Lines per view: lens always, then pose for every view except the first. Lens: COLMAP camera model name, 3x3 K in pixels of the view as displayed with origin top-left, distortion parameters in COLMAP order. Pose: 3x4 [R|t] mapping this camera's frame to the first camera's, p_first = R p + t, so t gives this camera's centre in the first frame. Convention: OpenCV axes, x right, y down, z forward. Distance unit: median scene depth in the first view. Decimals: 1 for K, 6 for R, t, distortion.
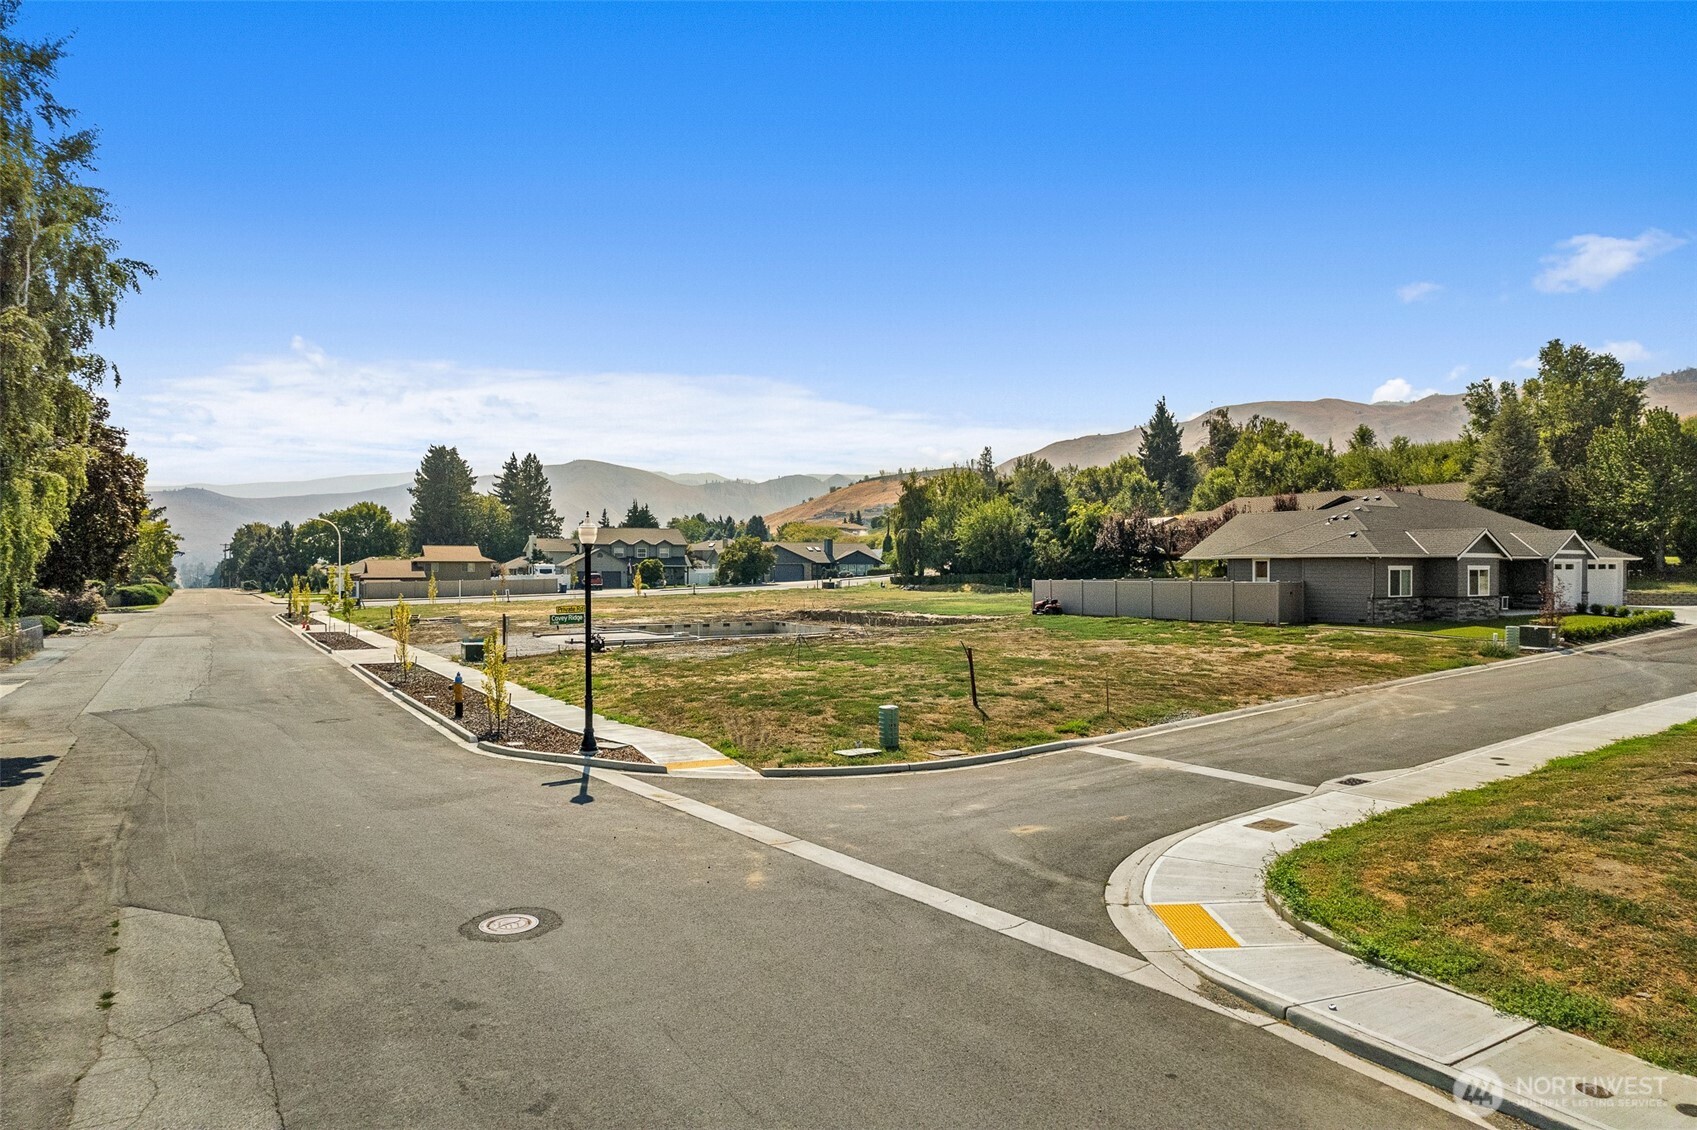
lens RADIAL K [[1082.6, 0, 841.3], [0, 1082.6, 571.1], [0, 0, 1]] dist [-0.071637, 0.063029]
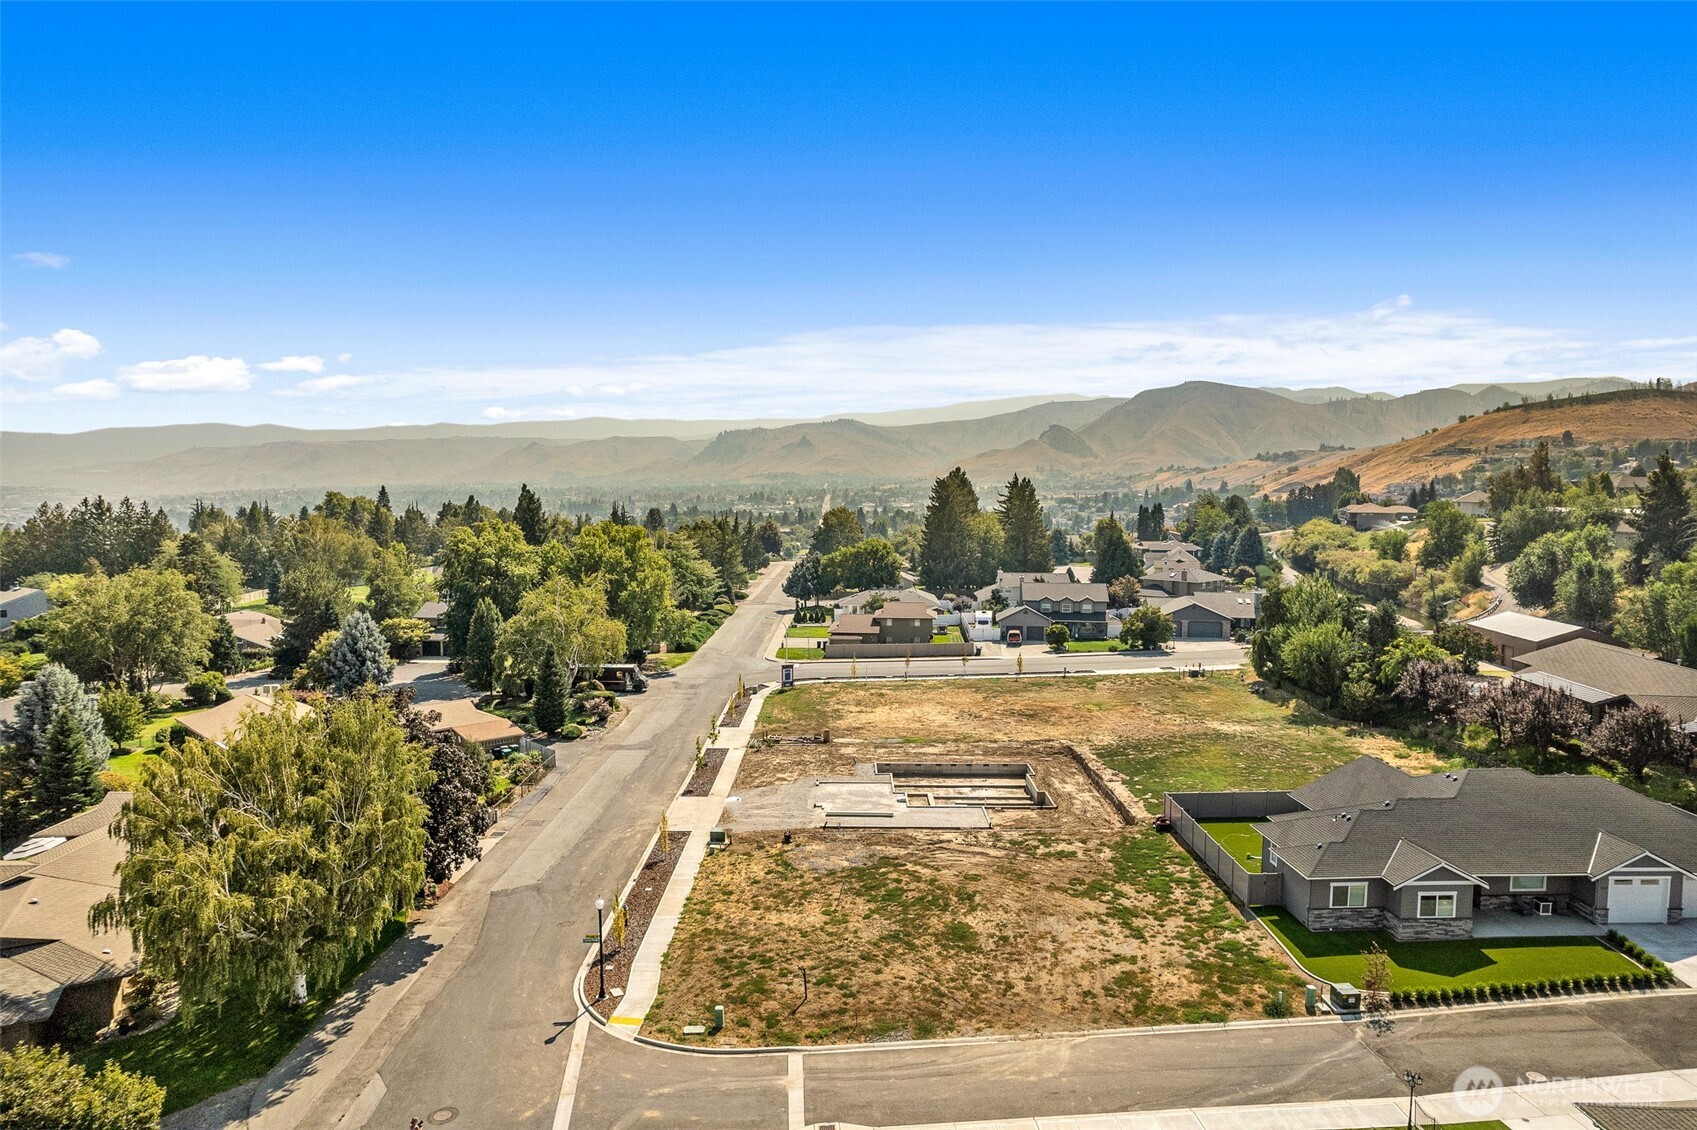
lens RADIAL K [[1082.6, 0, 841.3], [0, 1082.6, 571.1], [0, 0, 1]] dist [-0.071637, 0.063029]
pose [[0.850683, 0.046007, -0.523662, 0.255557], [-0.007001, 0.997066, 0.076225, -0.173168], [0.525632, -0.061177, 0.848509, -0.114003]]
